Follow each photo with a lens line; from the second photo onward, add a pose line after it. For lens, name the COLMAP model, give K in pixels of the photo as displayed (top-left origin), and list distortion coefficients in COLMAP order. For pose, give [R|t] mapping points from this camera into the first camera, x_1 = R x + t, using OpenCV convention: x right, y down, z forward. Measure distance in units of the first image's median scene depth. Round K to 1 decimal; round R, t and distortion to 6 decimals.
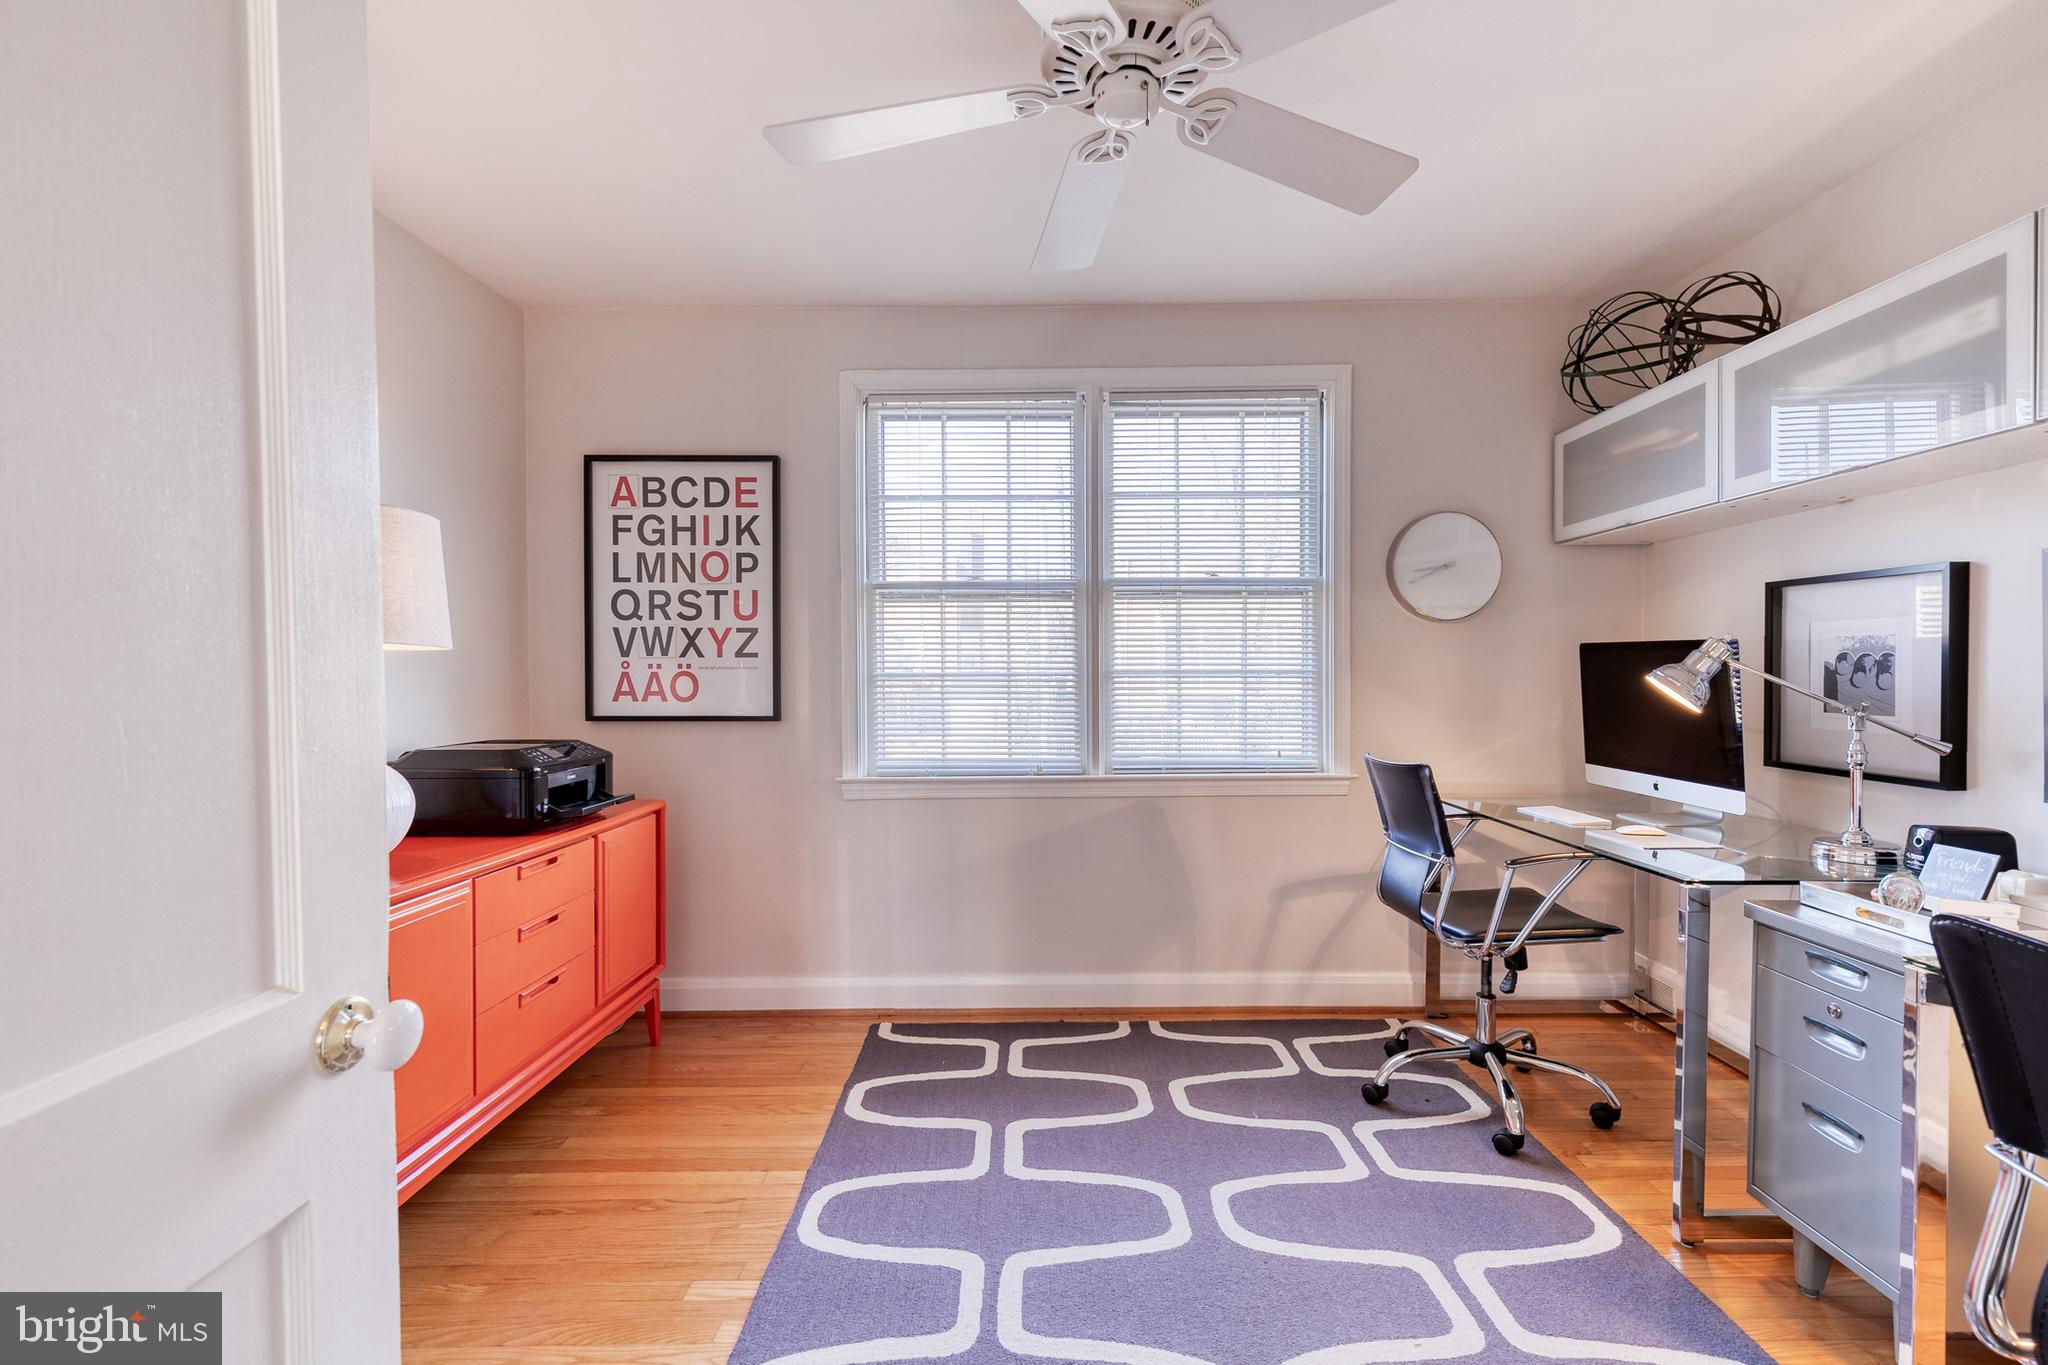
lens RADIAL K [[928.1, 0, 1036.6], [0, 928.1, 688.8], [0, 0, 1]] dist [0.017656, -0.005029]
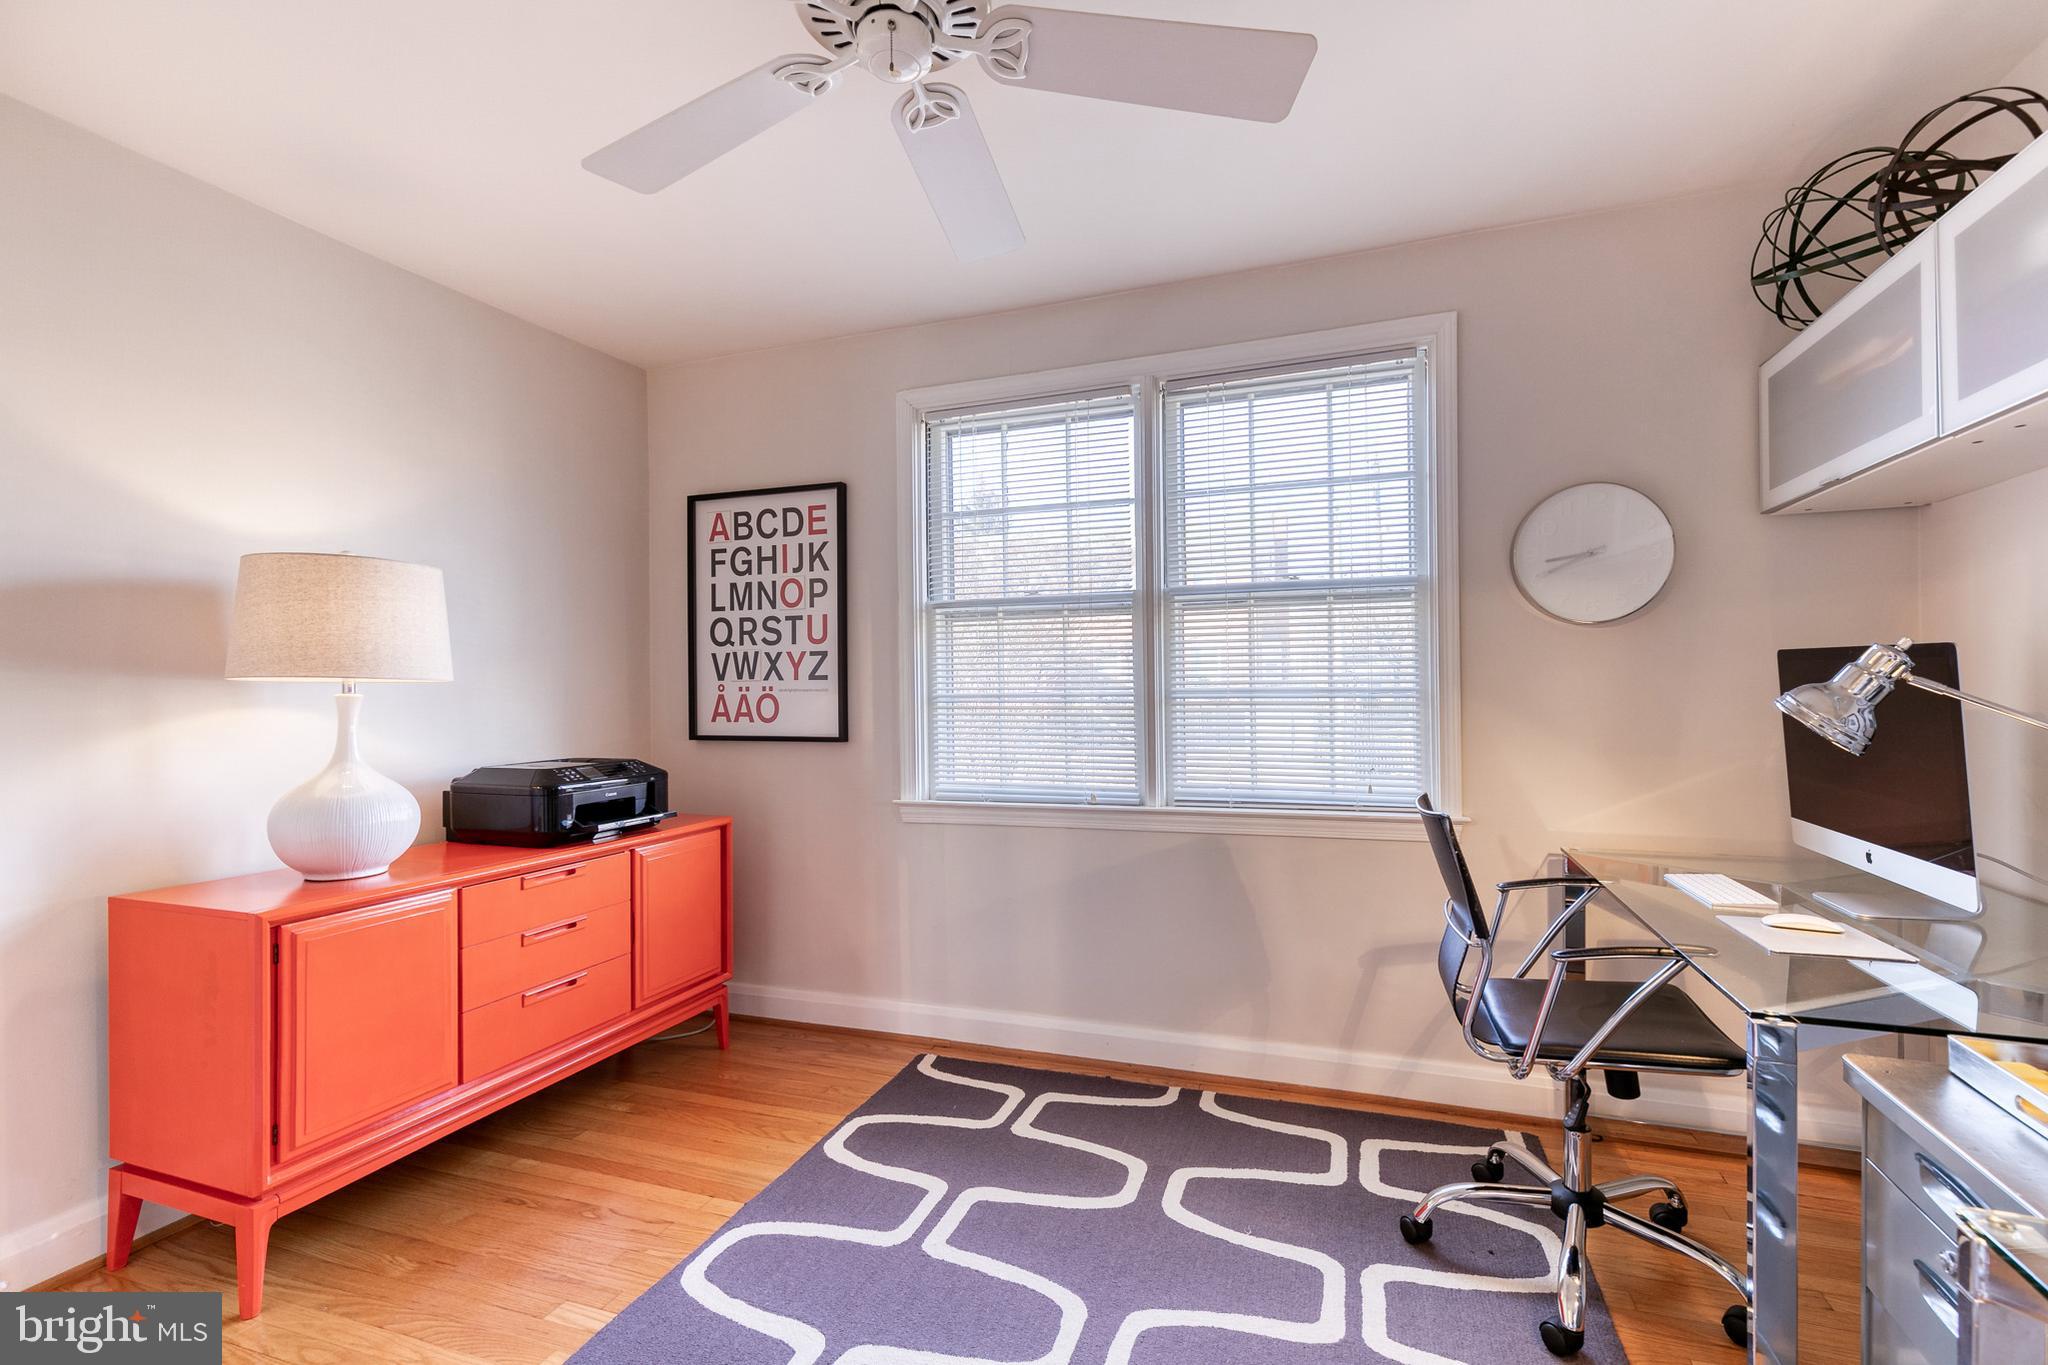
lens RADIAL K [[921.0, 0, 1034.7], [0, 921.0, 688.9], [0, 0, 1]] dist [0.016795, -0.006408]
pose [[0.941441, -0.006968, -0.337105, 0.269949], [0.003208, 0.999926, -0.011710, -0.011573], [0.337162, 0.009943, 0.941394, 0.125535]]
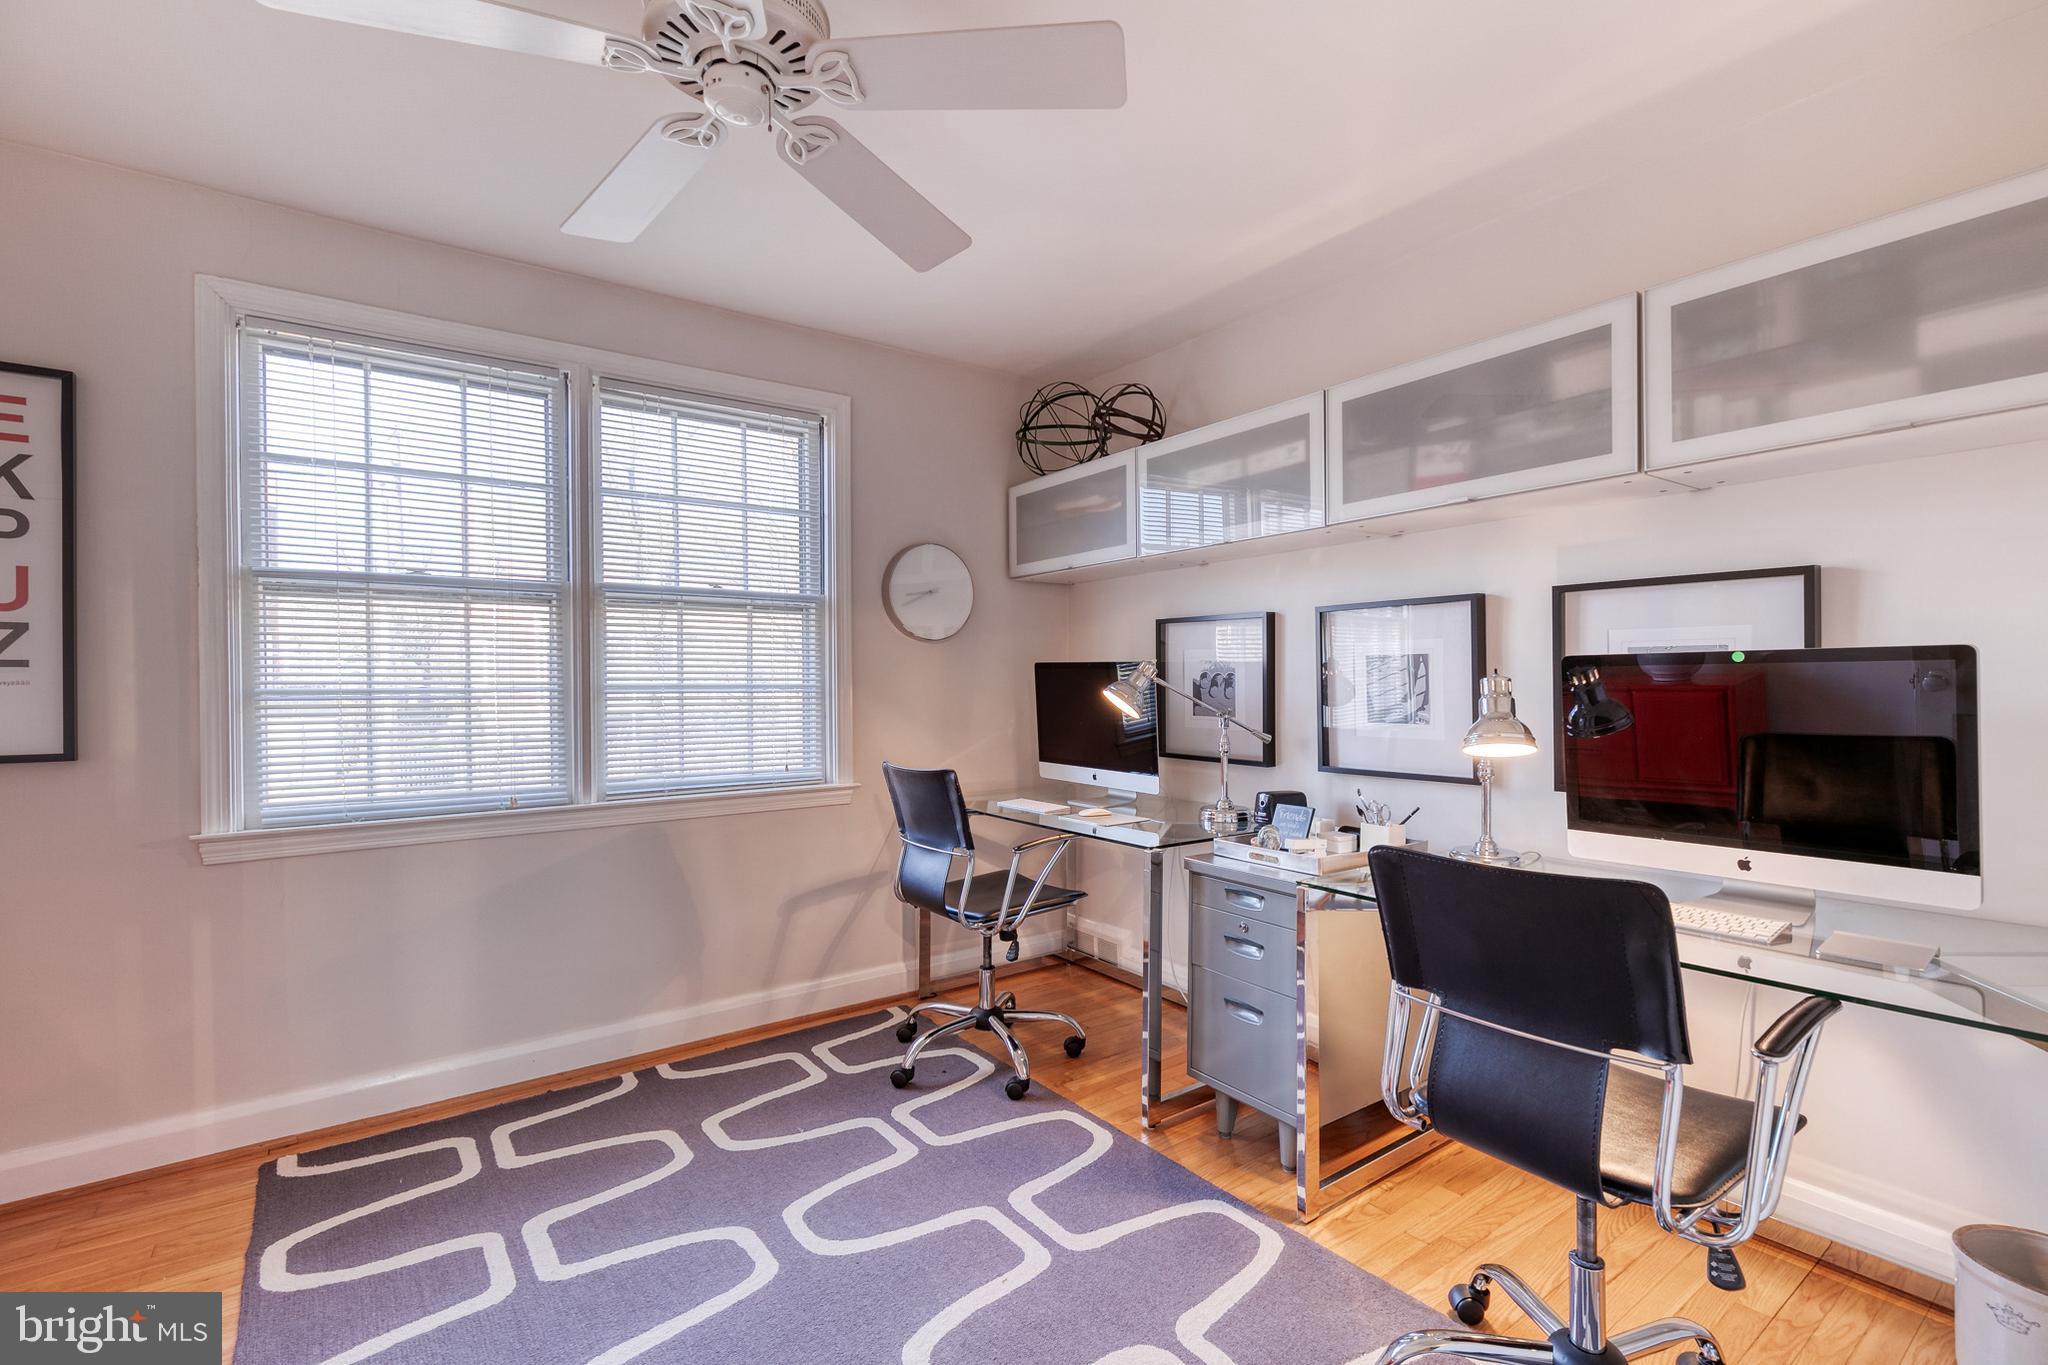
lens RADIAL K [[928.1, 0, 1036.6], [0, 928.1, 688.8], [0, 0, 1]] dist [0.017656, -0.005029]
pose [[0.806342, -0.004202, 0.591434, -0.121740], [0.011792, 0.999890, -0.008973, -0.003744], [-0.591332, 0.014209, 0.806303, 0.027455]]
